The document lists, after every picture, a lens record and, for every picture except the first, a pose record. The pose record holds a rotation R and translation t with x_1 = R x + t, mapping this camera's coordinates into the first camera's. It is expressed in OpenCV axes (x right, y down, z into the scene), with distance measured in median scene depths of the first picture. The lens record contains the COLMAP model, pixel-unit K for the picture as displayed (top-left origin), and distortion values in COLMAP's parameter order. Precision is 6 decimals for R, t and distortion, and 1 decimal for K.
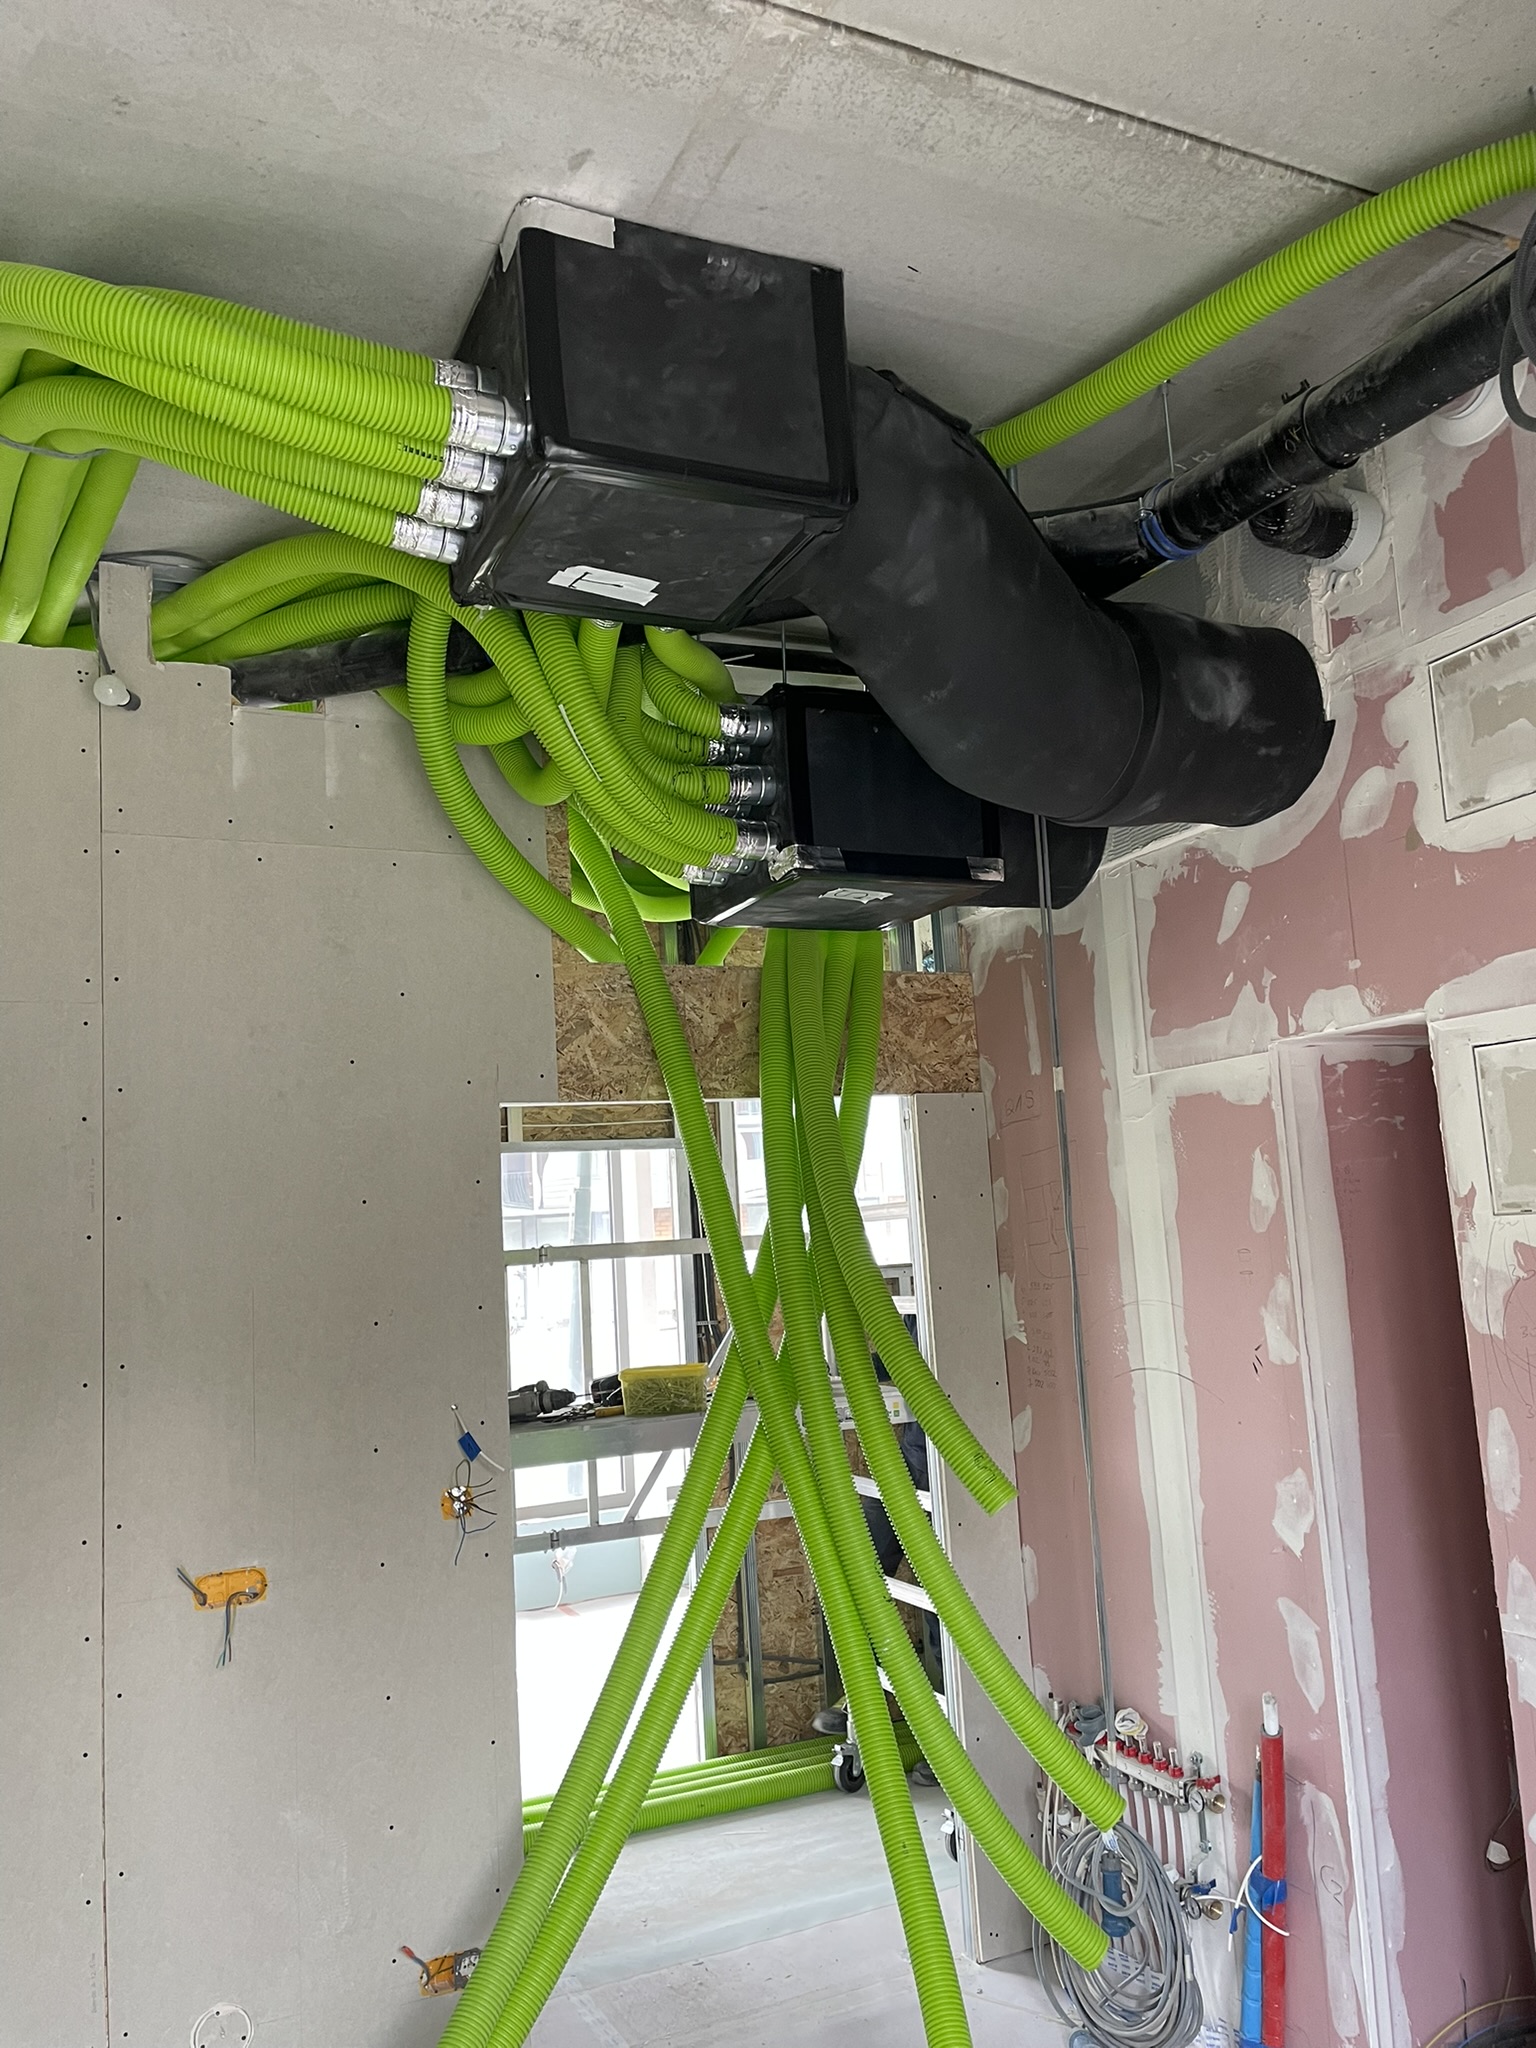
lens RADIAL K [[1529.4, 0, 761.6], [0, 1529.4, 1025.5], [0, 0, 1]] dist [0.102699, -0.135936]
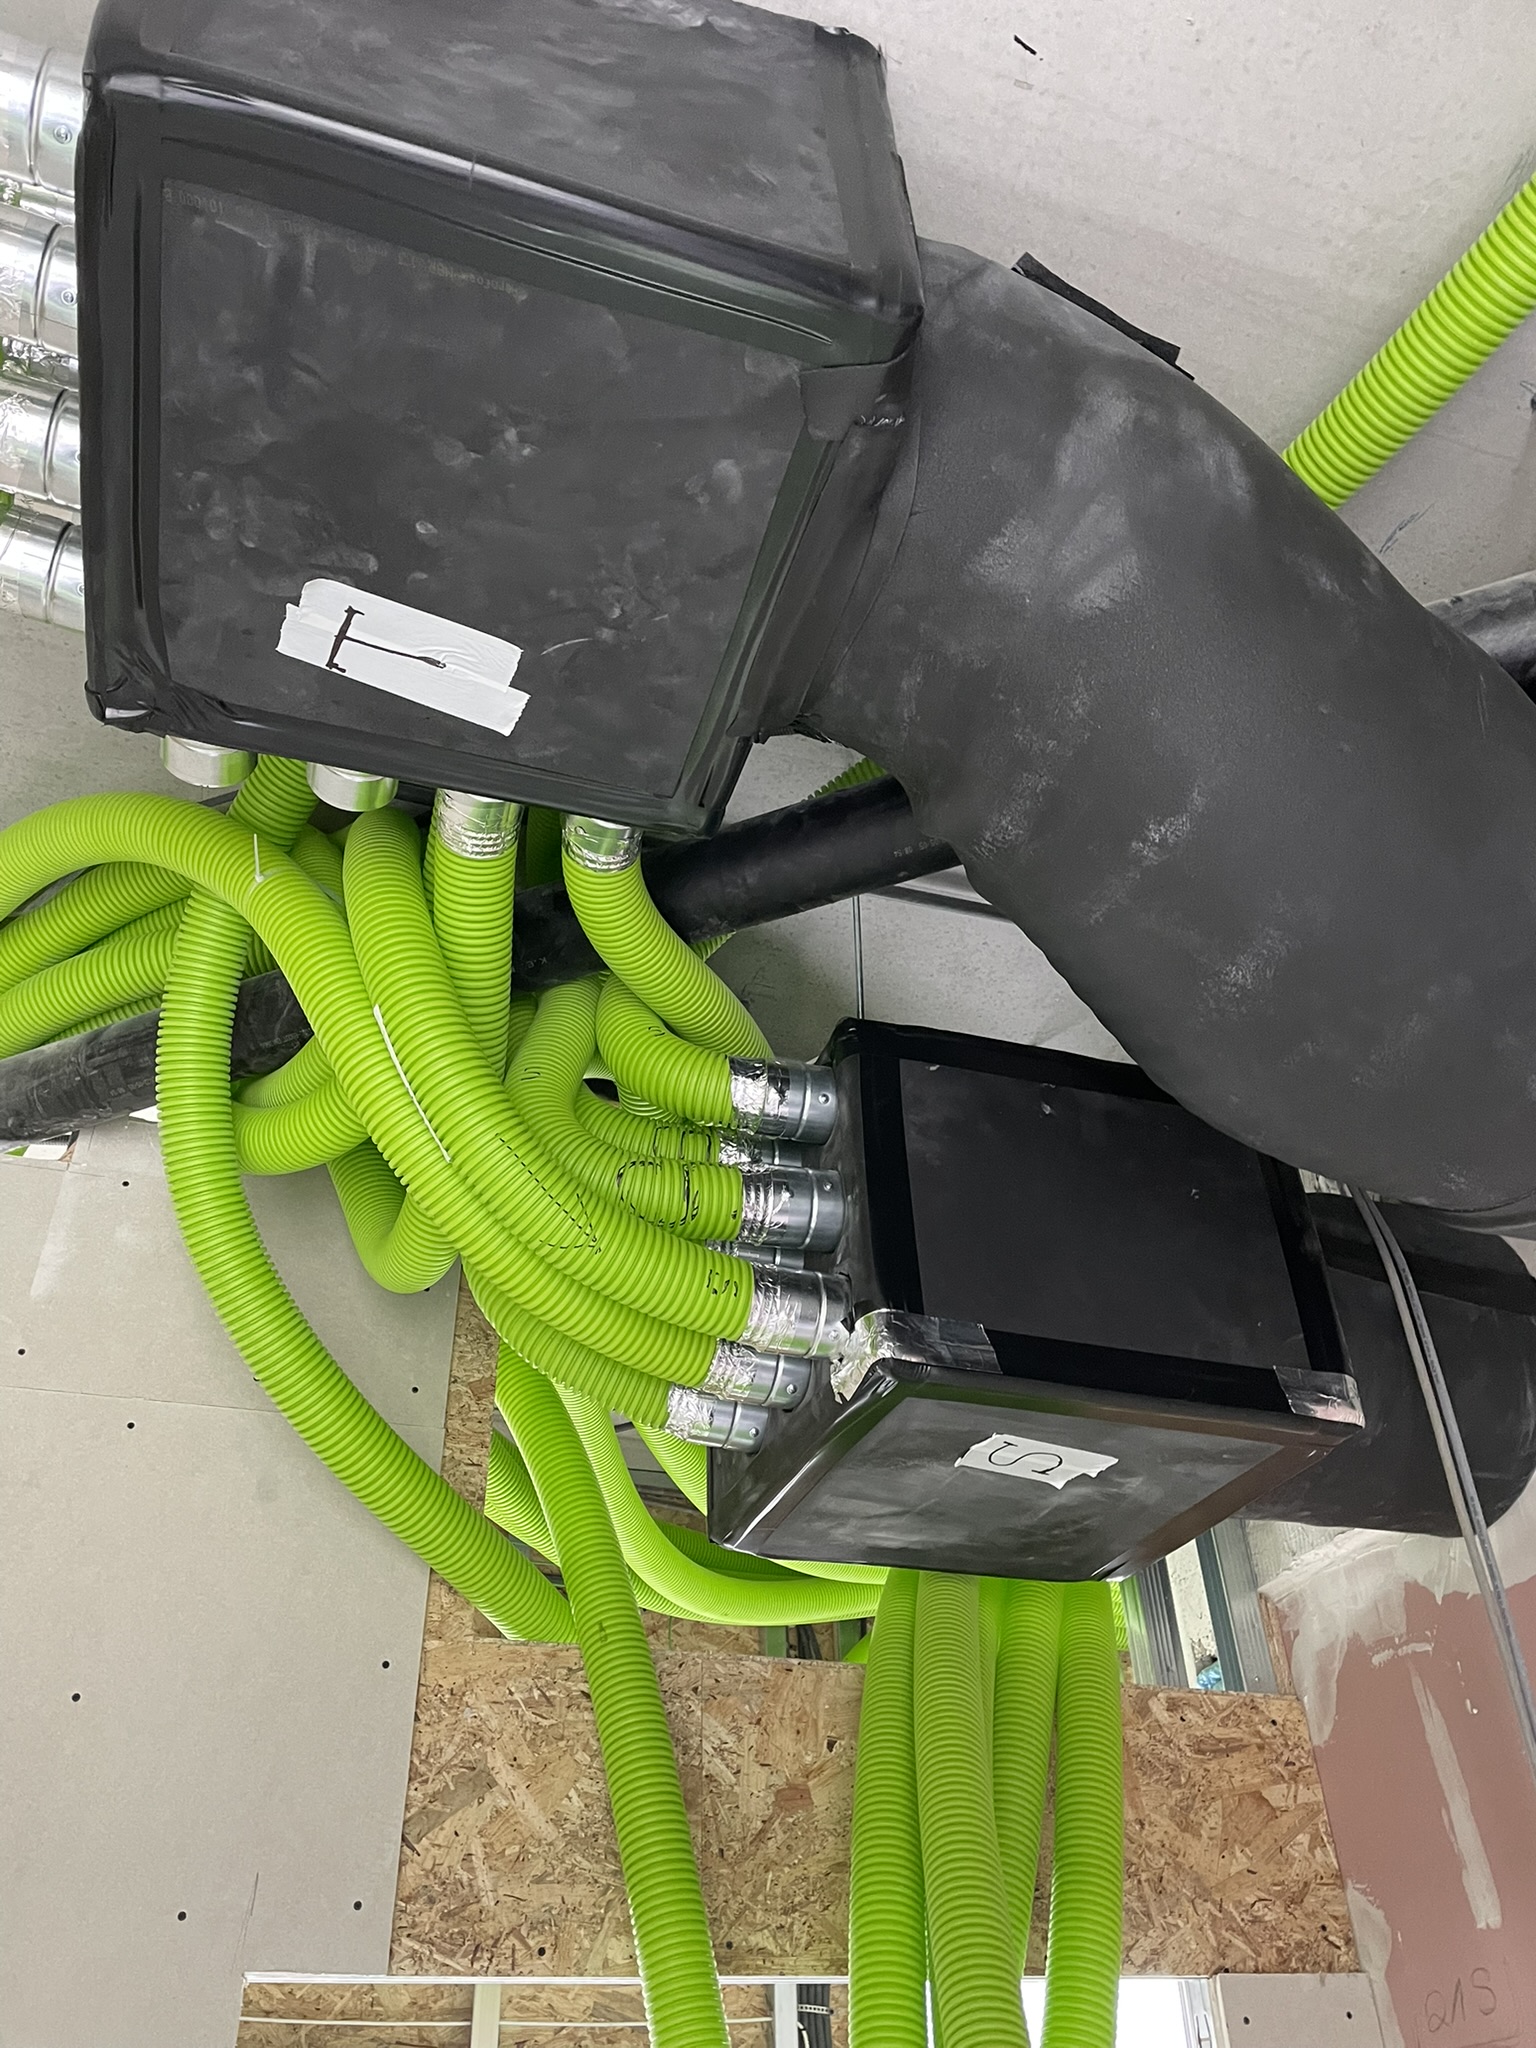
lens RADIAL K [[1529.4, 0, 761.6], [0, 1529.4, 1025.5], [0, 0, 1]] dist [0.102699, -0.135936]
pose [[0.990842, -0.050185, -0.125351, 0.042241], [-0.016073, 0.877923, -0.478533, 0.022979], [0.134064, 0.476165, 0.869076, 0.491143]]
